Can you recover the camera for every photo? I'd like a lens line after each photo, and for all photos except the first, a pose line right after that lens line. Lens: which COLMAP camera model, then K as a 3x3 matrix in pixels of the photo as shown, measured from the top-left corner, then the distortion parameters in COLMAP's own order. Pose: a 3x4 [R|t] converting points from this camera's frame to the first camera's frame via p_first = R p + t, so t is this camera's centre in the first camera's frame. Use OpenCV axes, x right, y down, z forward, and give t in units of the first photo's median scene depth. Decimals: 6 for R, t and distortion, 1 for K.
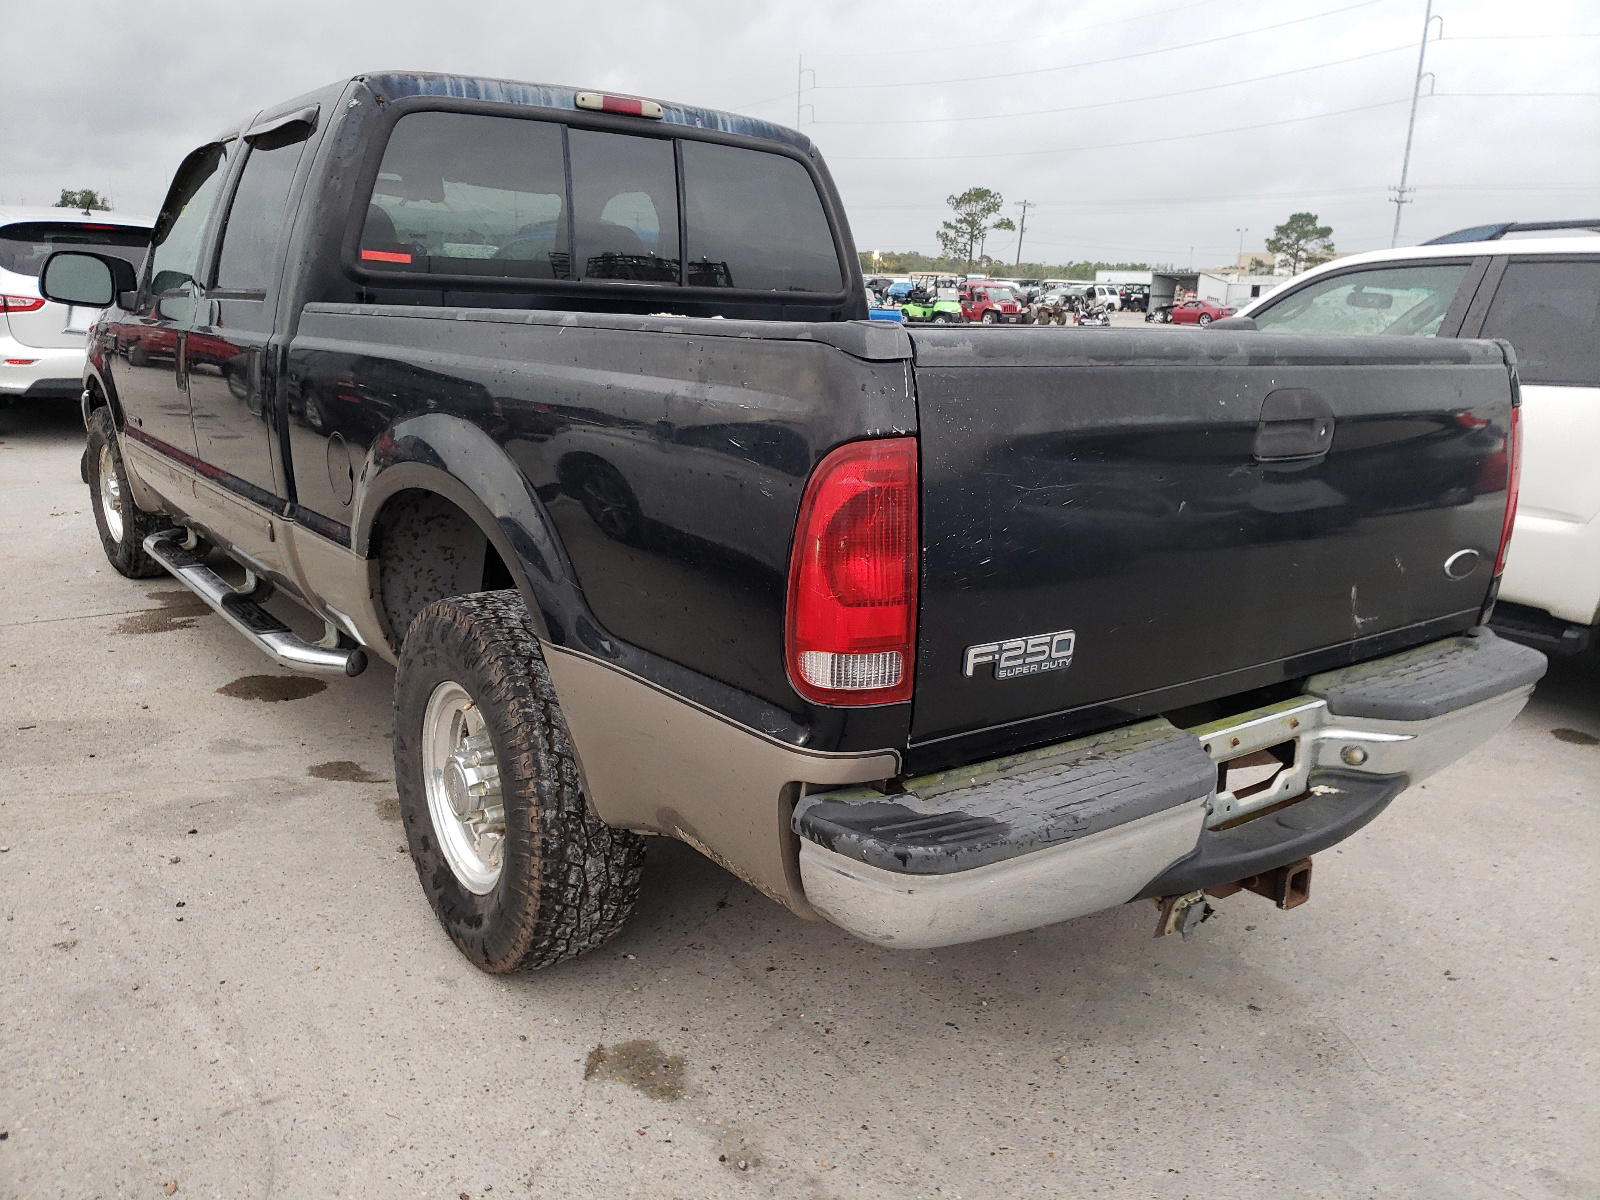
lens RADIAL K [[1252.2, 0, 800.0], [0, 1252.2, 600.0], [0, 0, 1]] dist [-0.010611, -0.005802]
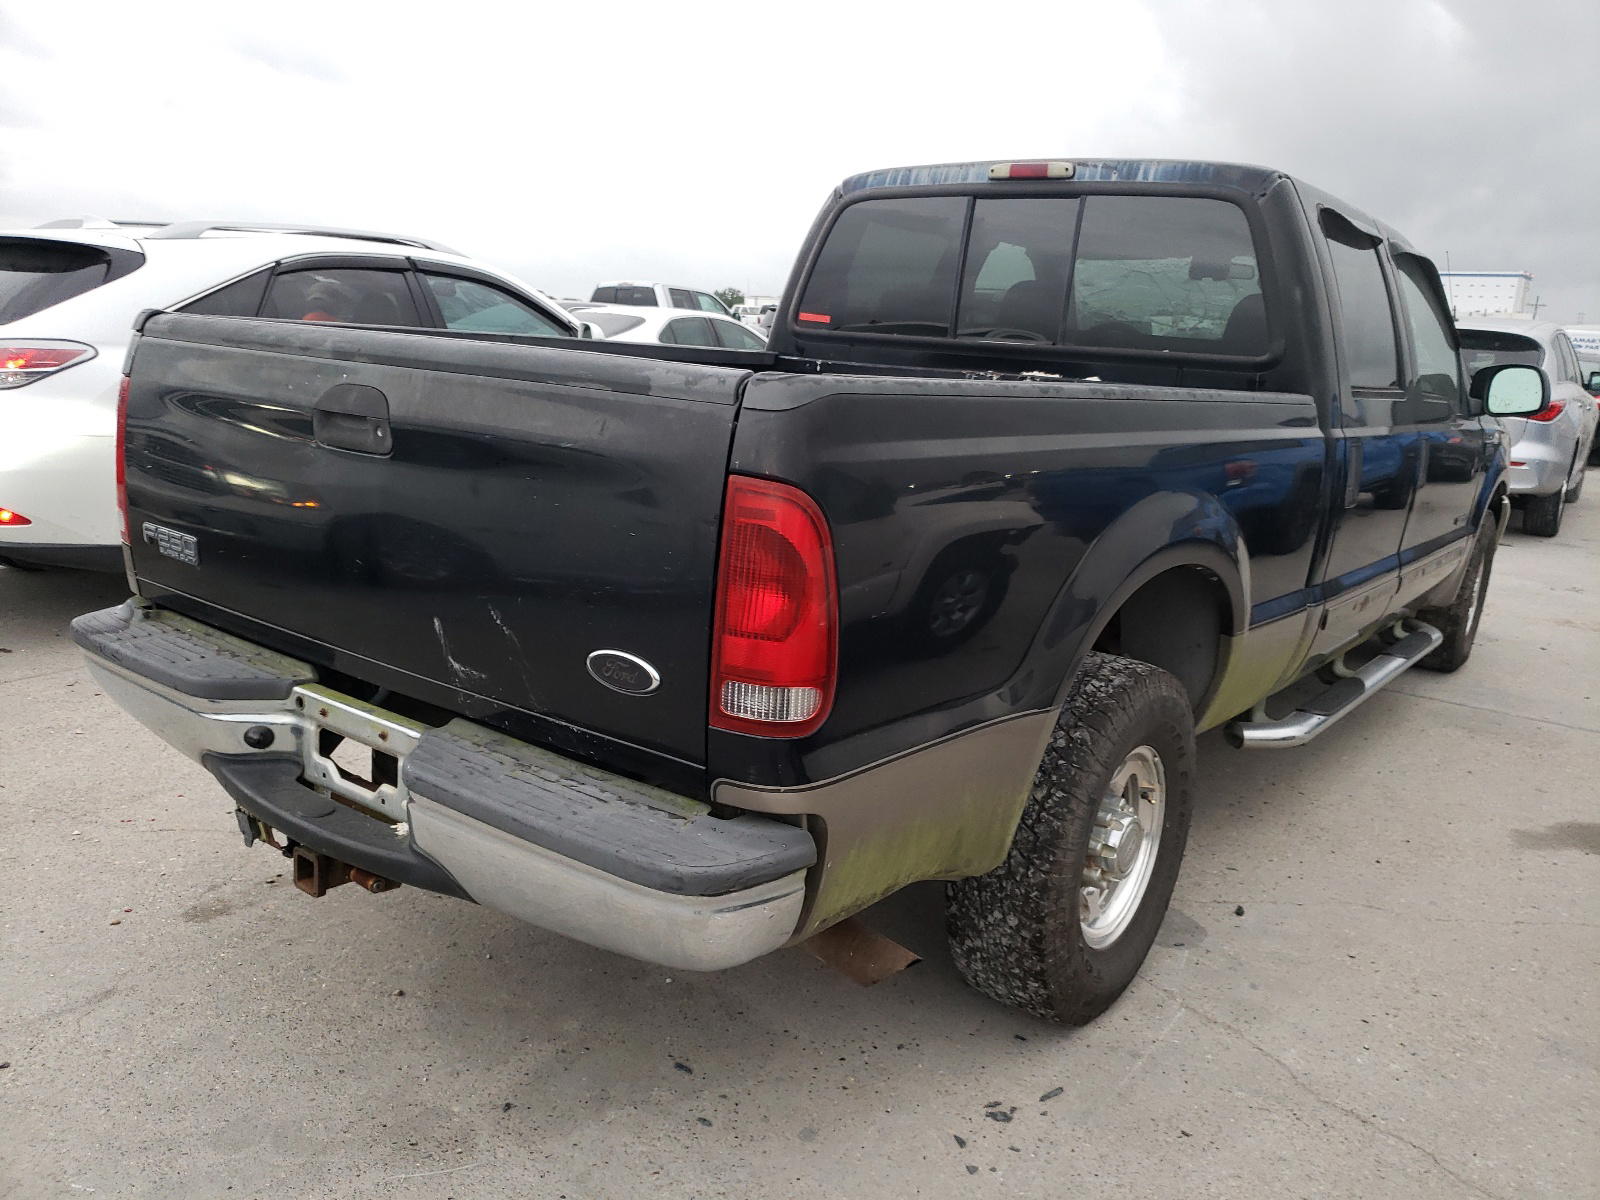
lens RADIAL K [[1252.2, 0, 800.0], [0, 1252.2, 600.0], [0, 0, 1]] dist [-0.010611, -0.005802]
pose [[0.268769, 0.182673, -0.945724, 0.888653], [-0.271234, 0.956473, 0.107666, -0.125334], [0.924227, 0.227575, 0.306617, 0.626267]]
